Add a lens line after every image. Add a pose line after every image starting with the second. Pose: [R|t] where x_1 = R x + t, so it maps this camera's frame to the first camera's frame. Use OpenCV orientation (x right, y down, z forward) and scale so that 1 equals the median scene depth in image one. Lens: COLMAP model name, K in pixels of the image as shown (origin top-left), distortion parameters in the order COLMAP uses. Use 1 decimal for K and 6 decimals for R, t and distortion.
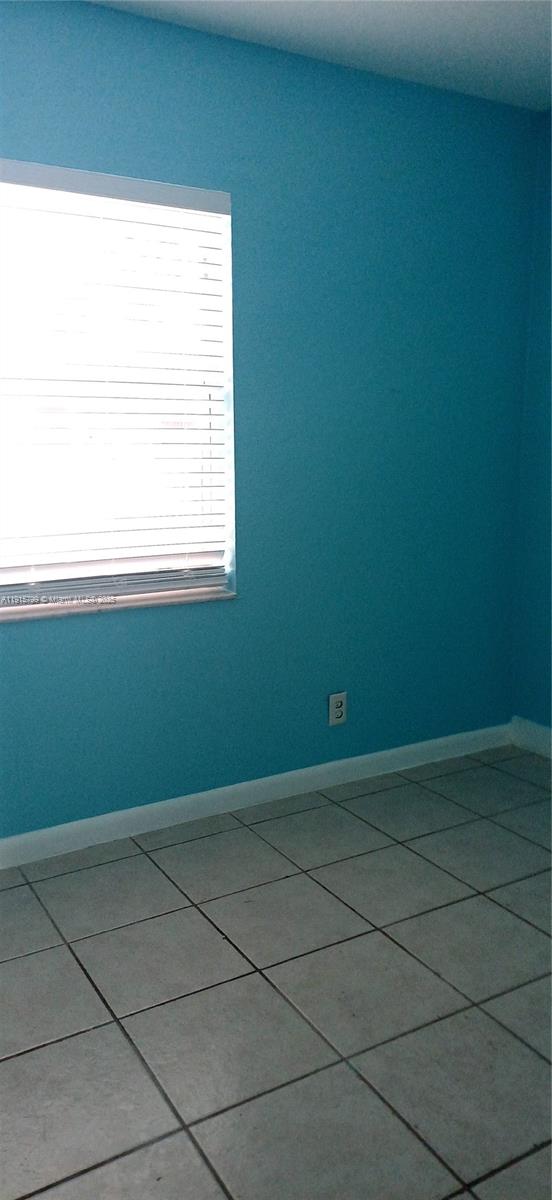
lens RADIAL K [[879.0, 0, 270.8], [0, 879.0, 601.0], [0, 0, 1]] dist [0.089622, -0.097747]
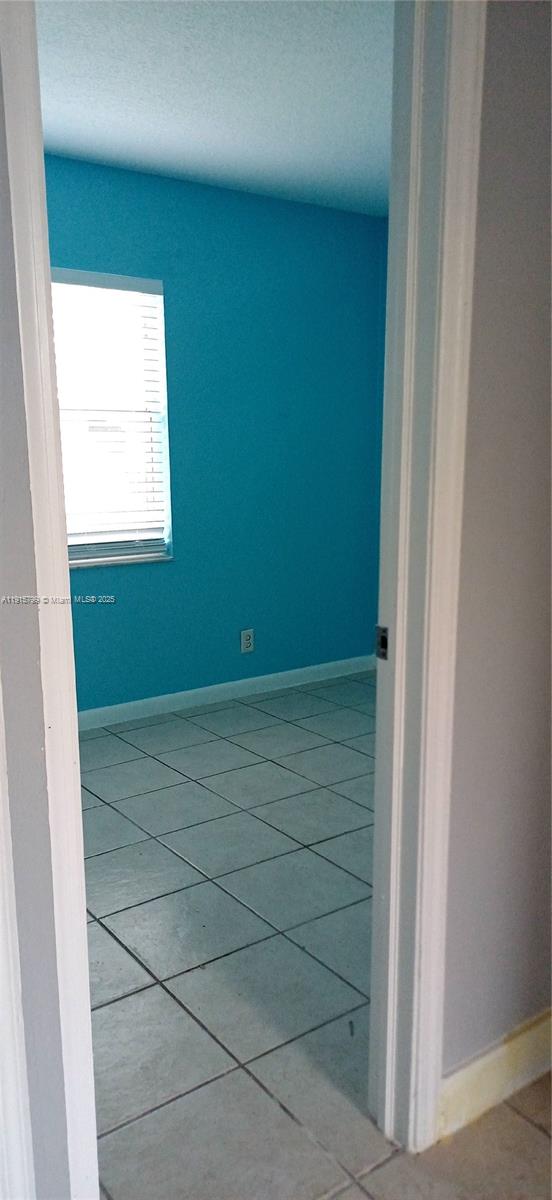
lens RADIAL K [[879.0, 0, 279.9], [0, 879.0, 609.2], [0, 0, 1]] dist [0.089622, -0.097747]
pose [[0.995641, -0.021806, 0.090686, 0.002170], [0.021604, 0.999761, 0.003204, 0.075080], [-0.090734, -0.001231, 0.995874, -0.441766]]
